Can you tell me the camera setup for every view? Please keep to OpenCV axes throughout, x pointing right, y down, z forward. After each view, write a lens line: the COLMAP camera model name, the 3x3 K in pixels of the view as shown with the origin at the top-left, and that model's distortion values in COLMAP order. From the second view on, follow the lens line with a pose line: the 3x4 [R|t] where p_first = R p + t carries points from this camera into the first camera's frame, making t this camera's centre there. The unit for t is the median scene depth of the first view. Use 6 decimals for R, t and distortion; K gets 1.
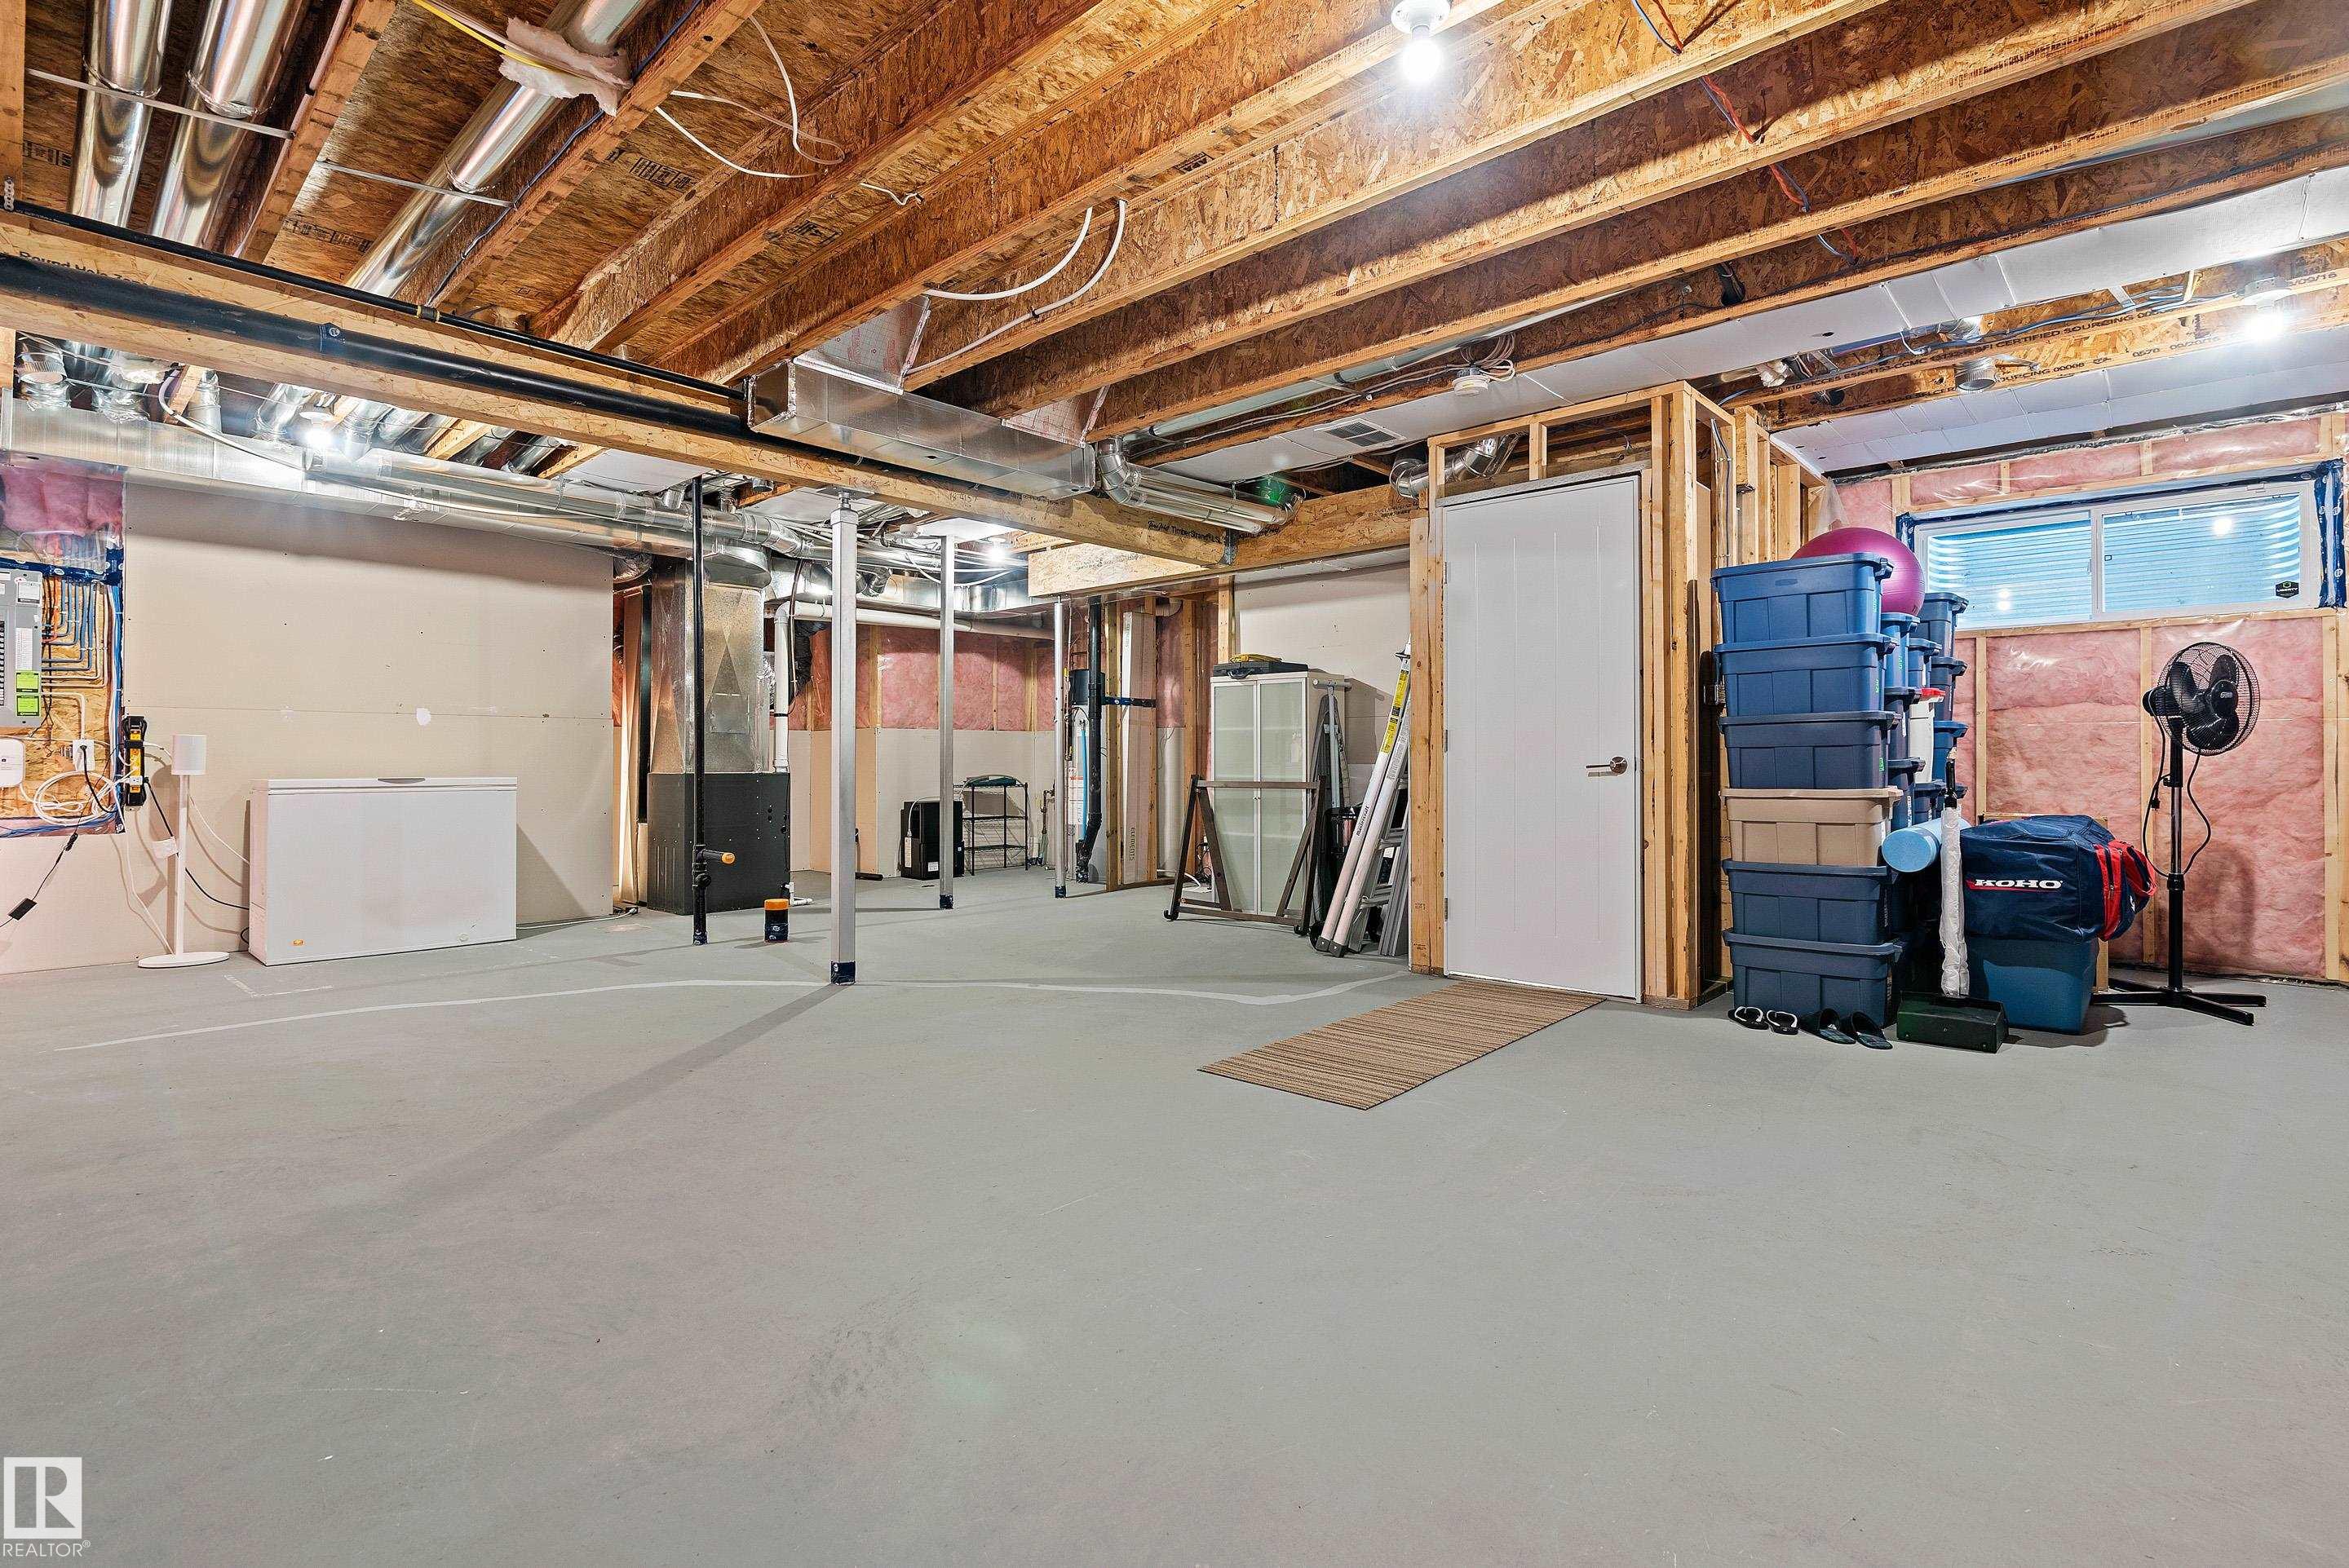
lens RADIAL K [[1087.5, 0, 1182.2], [0, 1087.5, 746.8], [0, 0, 1]] dist [-0.017189, -0.000176]
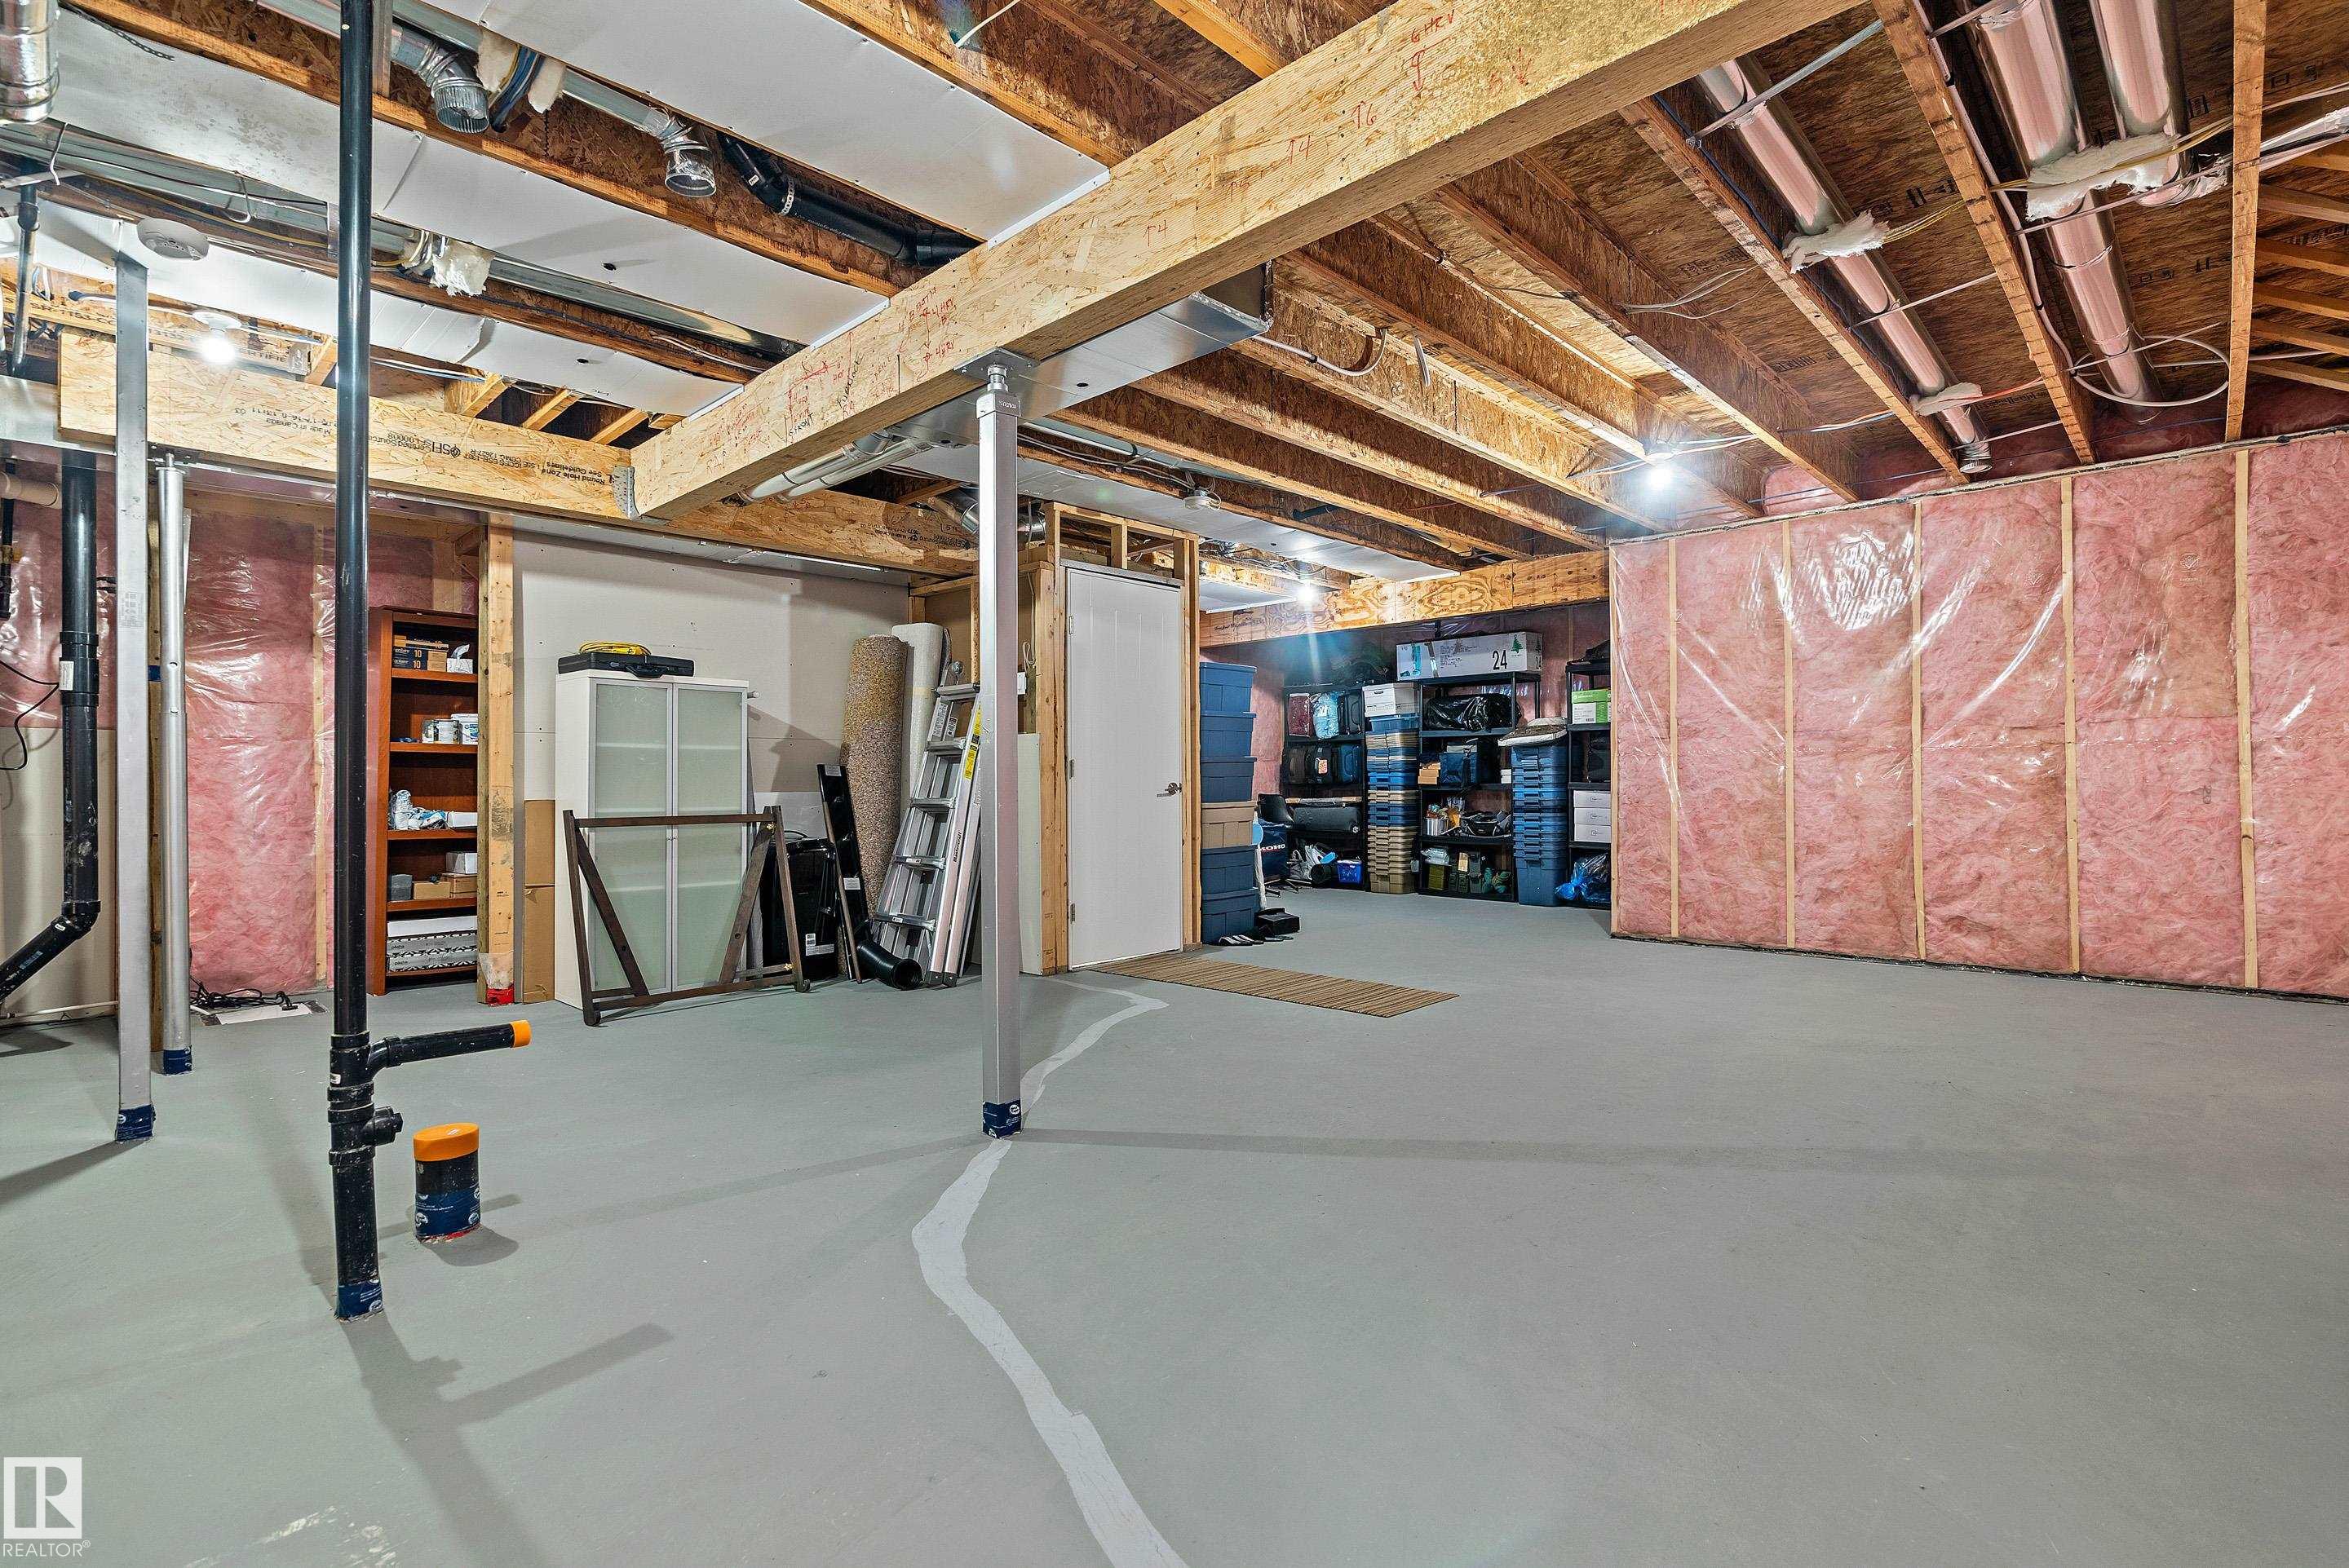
lens RADIAL K [[1087.5, 0, 1174.6], [0, 1087.5, 781.8], [0, 0, 1]] dist [-0.017189, -0.000176]
pose [[0.029597, 0.003577, 0.999556, -1.086413], [-0.006175, 0.999975, -0.003396, 0.013432], [-0.999543, -0.006072, 0.029618, 1.008658]]
